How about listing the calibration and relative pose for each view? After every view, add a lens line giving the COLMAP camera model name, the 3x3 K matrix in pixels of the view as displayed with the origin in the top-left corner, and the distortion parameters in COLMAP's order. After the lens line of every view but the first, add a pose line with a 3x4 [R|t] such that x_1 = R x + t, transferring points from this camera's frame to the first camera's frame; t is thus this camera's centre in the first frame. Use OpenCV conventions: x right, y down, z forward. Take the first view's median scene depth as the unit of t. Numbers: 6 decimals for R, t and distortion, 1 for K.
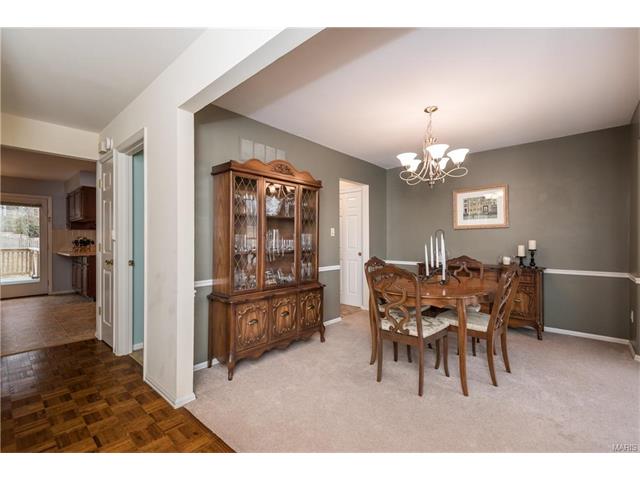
lens RADIAL K [[291.2, 0, 320.0], [0, 291.2, 240.0], [0, 0, 1]] dist [0.009765, -0.000018]
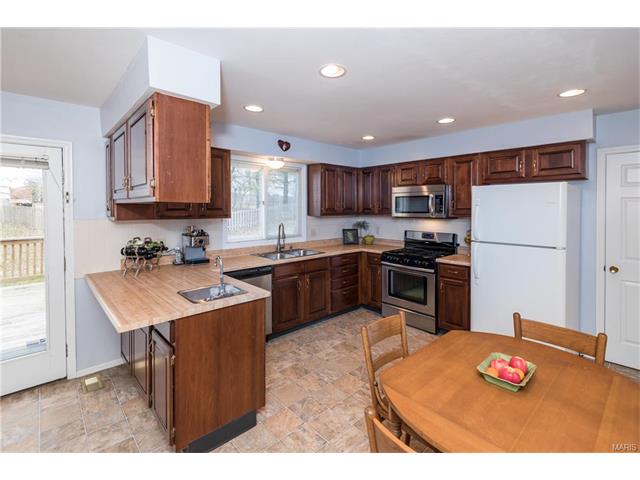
lens RADIAL K [[306.2, 0, 319.1], [0, 306.2, 207.6], [0, 0, 1]] dist [0.001726, -0.000312]
pose [[0.996849, -0.001288, -0.079310, -0.789677], [0.002191, 0.999934, 0.011298, -0.086958], [0.079290, -0.011436, 0.996786, 0.880670]]
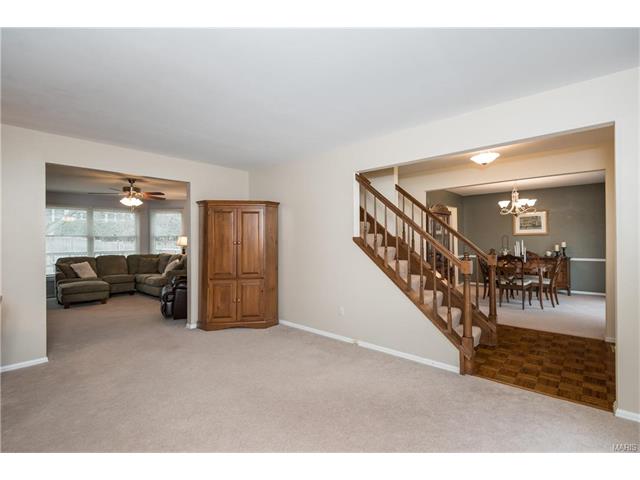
lens RADIAL K [[299.6, 0, 320.1], [0, 299.6, 238.5], [0, 0, 1]] dist [-0.000735, -0.000731]
pose [[0.999946, -0.010402, 0.000222, -0.688154], [0.010403, 0.999925, -0.006485, -0.022799], [-0.000154, 0.006487, 0.999979, -0.747938]]
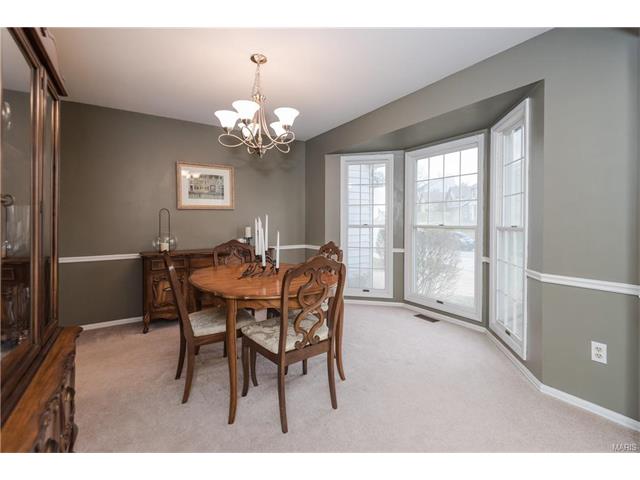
lens RADIAL K [[301.5, 0, 321.6], [0, 301.5, 224.9], [0, 0, 1]] dist [0.012864, -0.000792]
pose [[0.258766, -0.013781, 0.965842, -0.267801], [0.007411, 0.999897, 0.012281, -0.000864], [-0.965912, 0.003980, 0.258842, 0.434836]]
